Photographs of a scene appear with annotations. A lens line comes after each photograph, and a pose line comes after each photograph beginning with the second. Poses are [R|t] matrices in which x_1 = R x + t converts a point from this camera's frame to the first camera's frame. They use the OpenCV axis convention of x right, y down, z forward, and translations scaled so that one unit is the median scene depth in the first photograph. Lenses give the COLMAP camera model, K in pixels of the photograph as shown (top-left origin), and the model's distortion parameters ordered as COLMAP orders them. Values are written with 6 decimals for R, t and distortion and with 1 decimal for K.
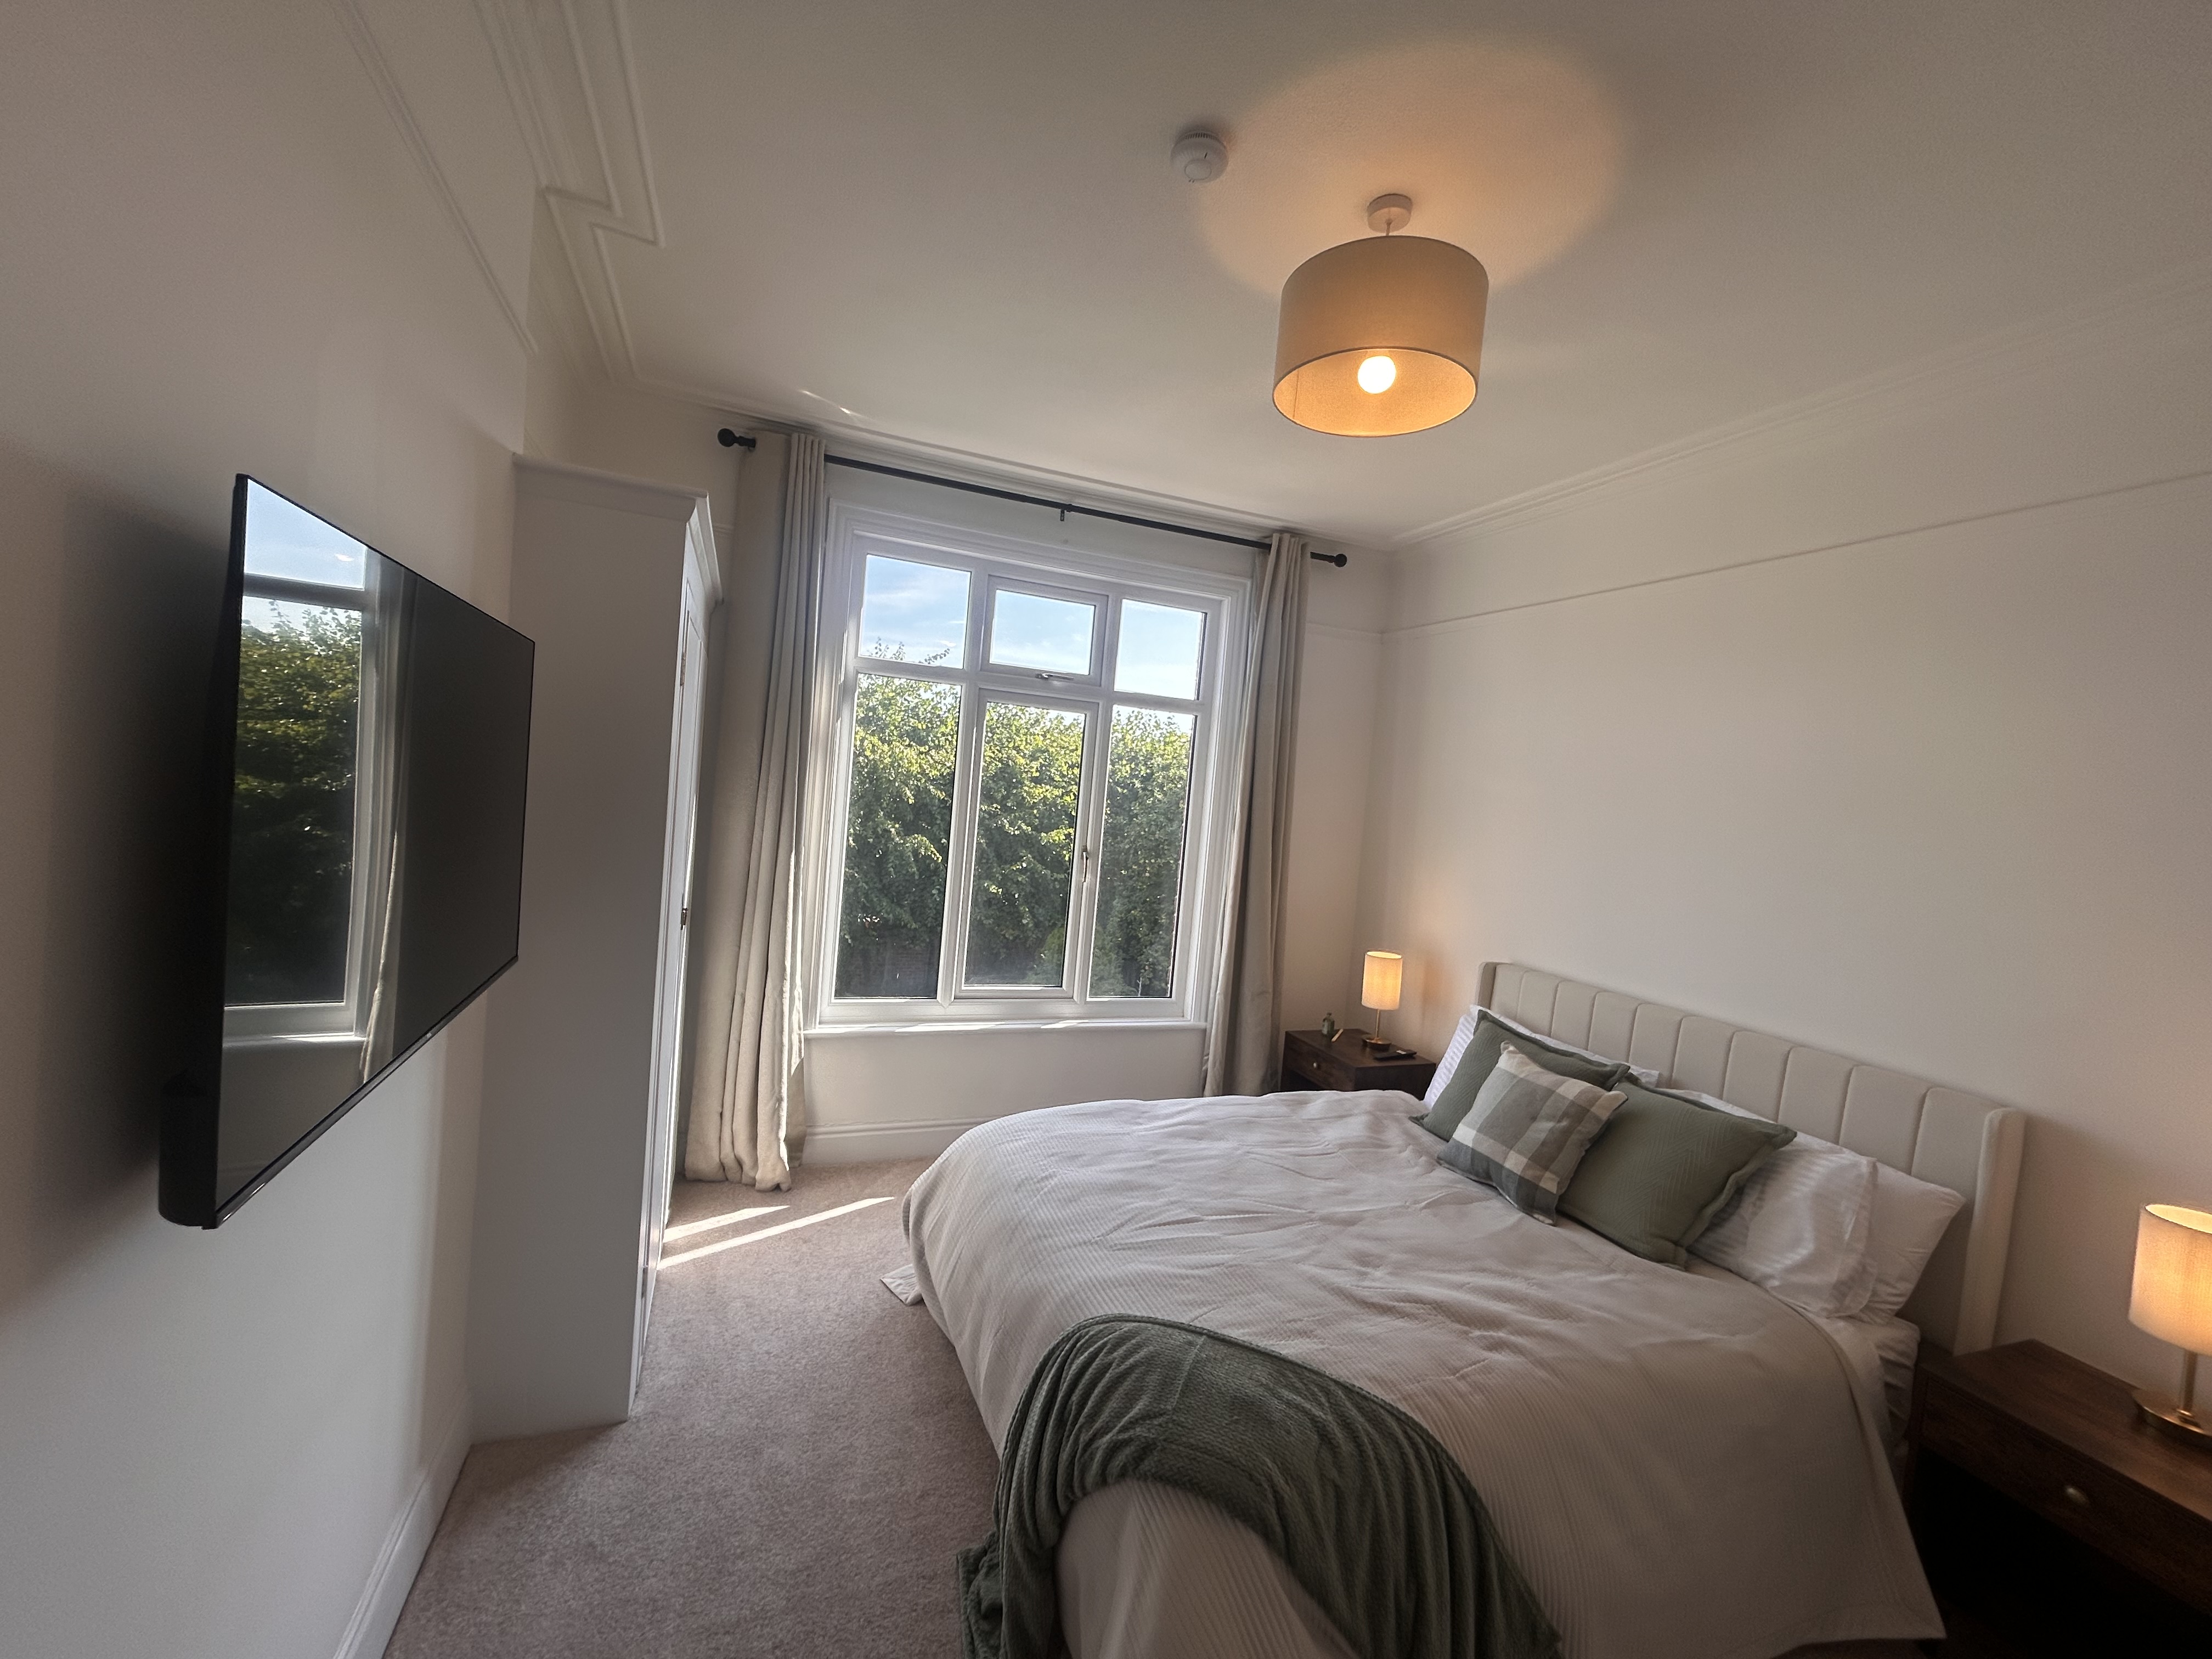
lens RADIAL K [[897.2, 0, 1106.0], [0, 897.2, 829.5], [0, 0, 1]] dist [0.003338, 0.000318]
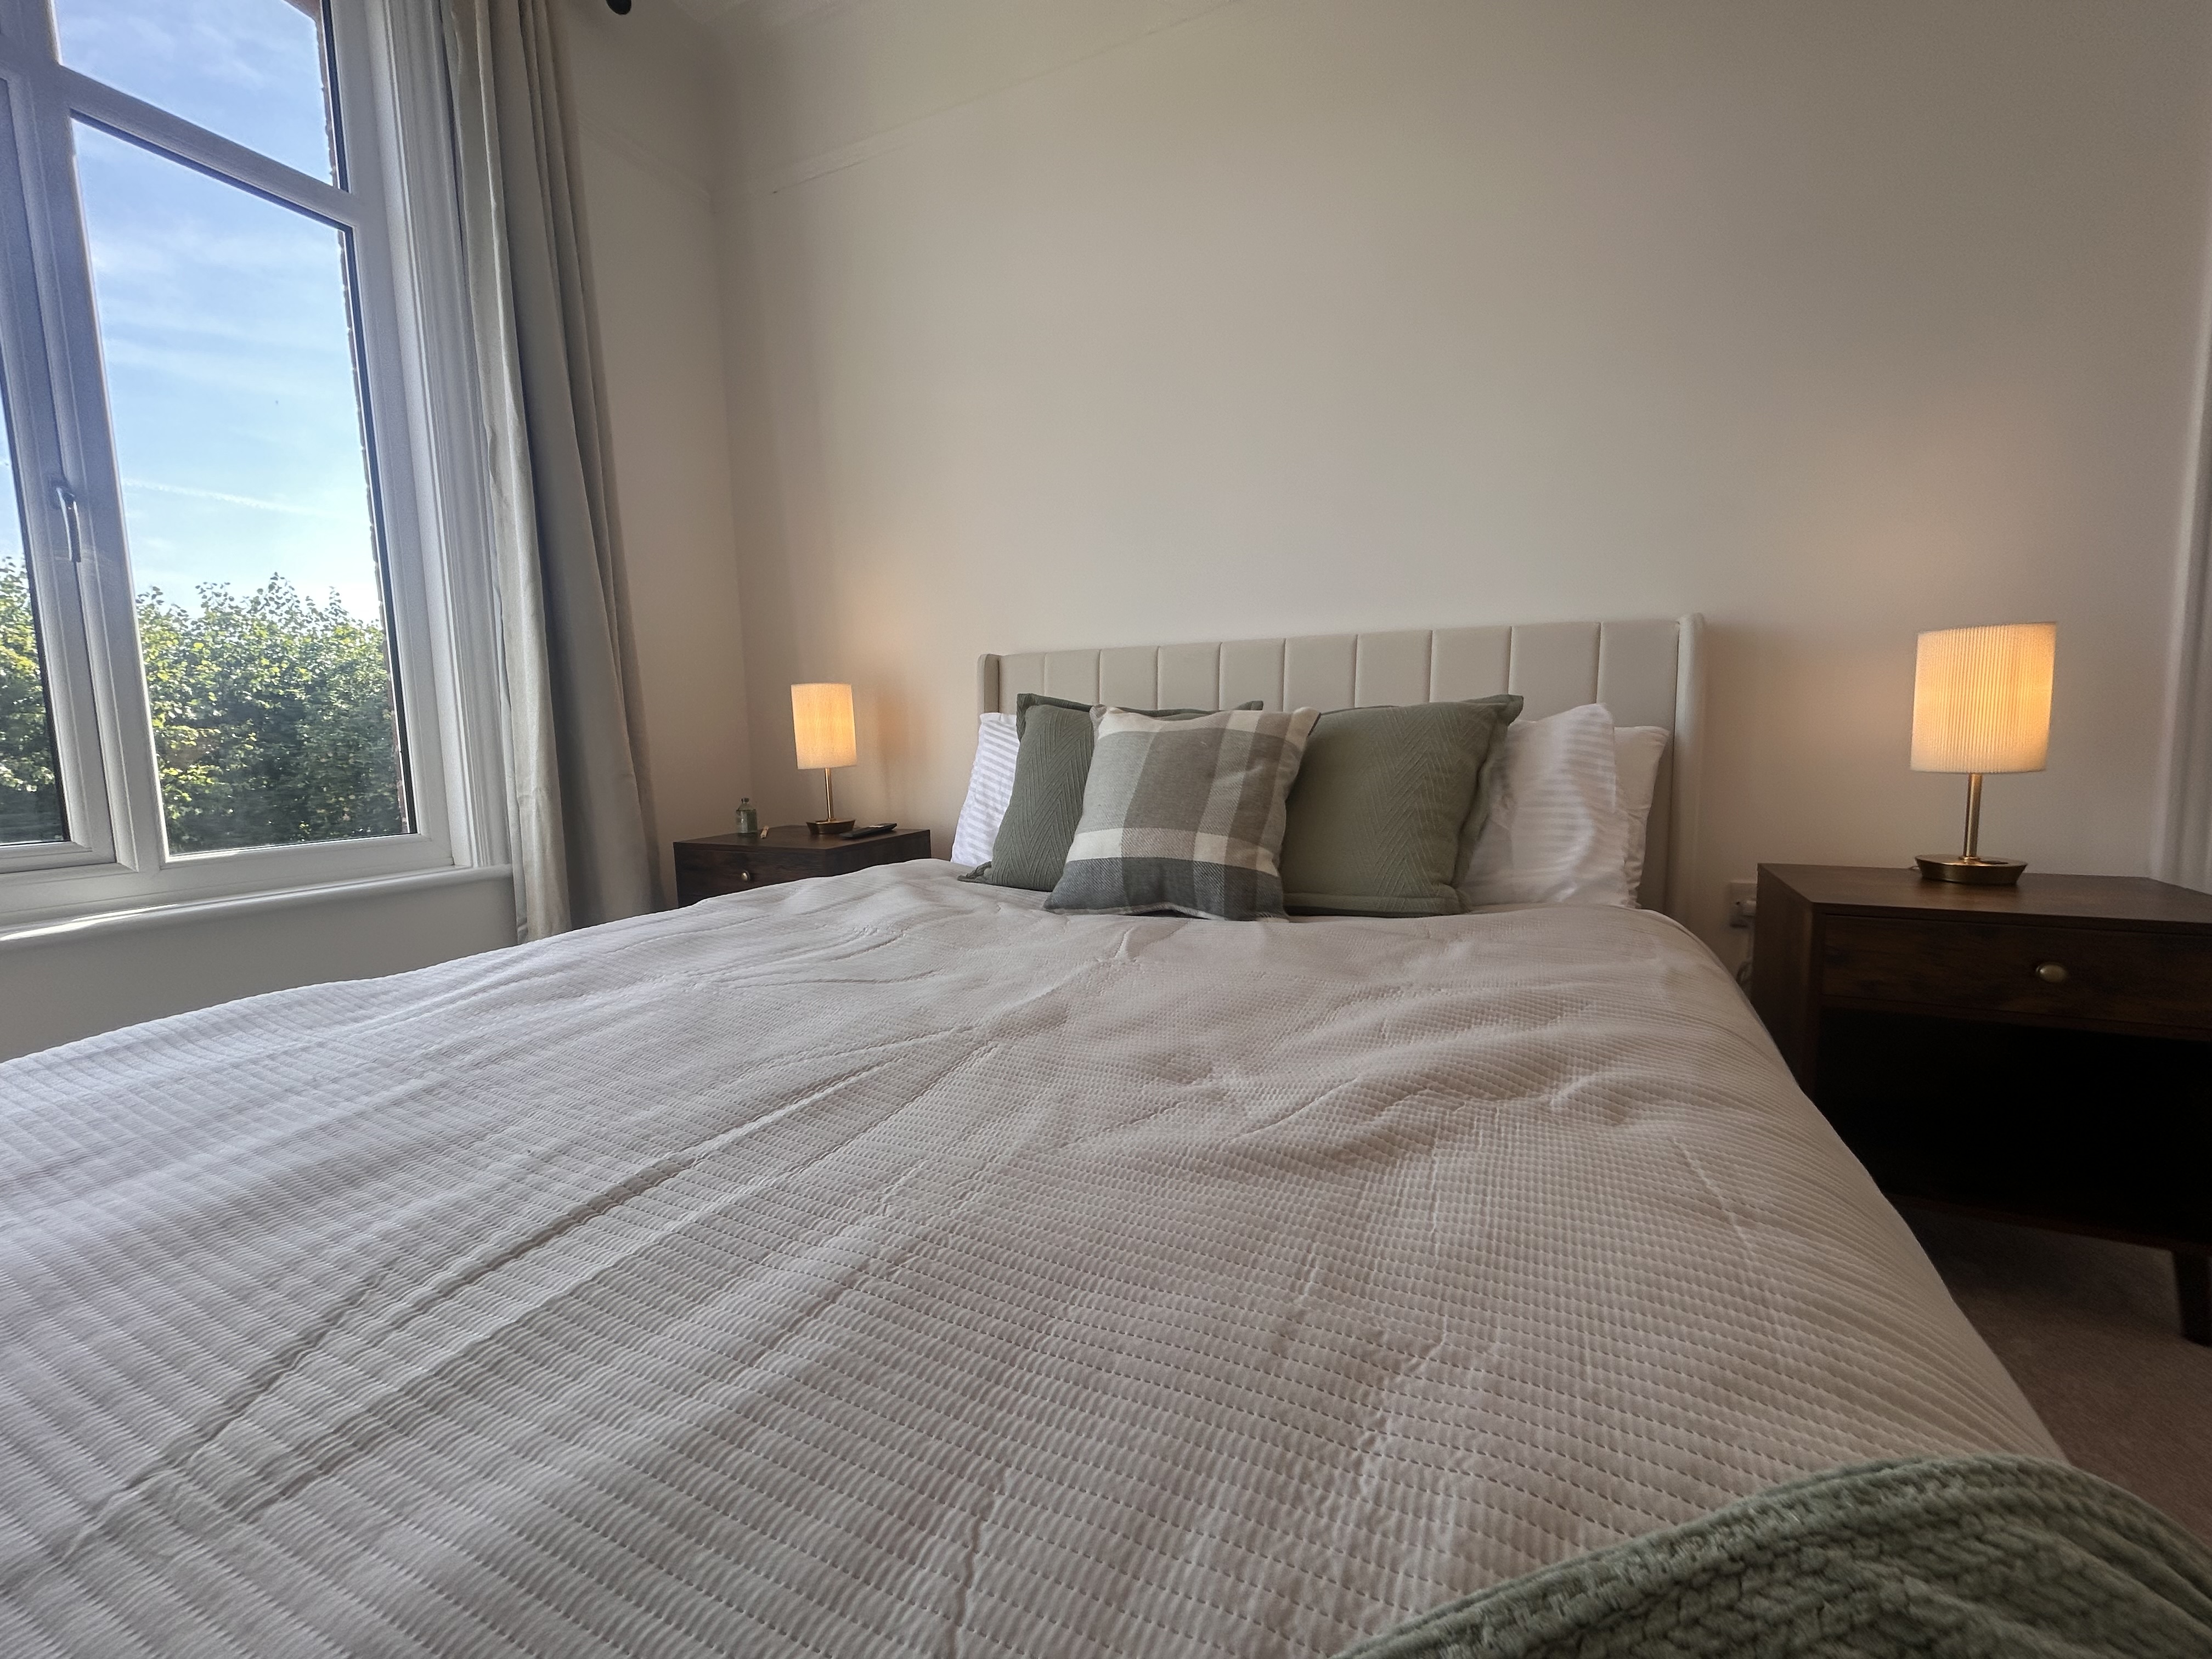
lens RADIAL K [[897.2, 0, 1106.0], [0, 897.2, 829.5], [0, 0, 1]] dist [0.003338, 0.000318]
pose [[0.723200, -0.175650, 0.667929, 0.028895], [0.115639, 0.984262, 0.133629, 0.277521], [-0.680888, -0.019402, 0.732130, 0.633323]]
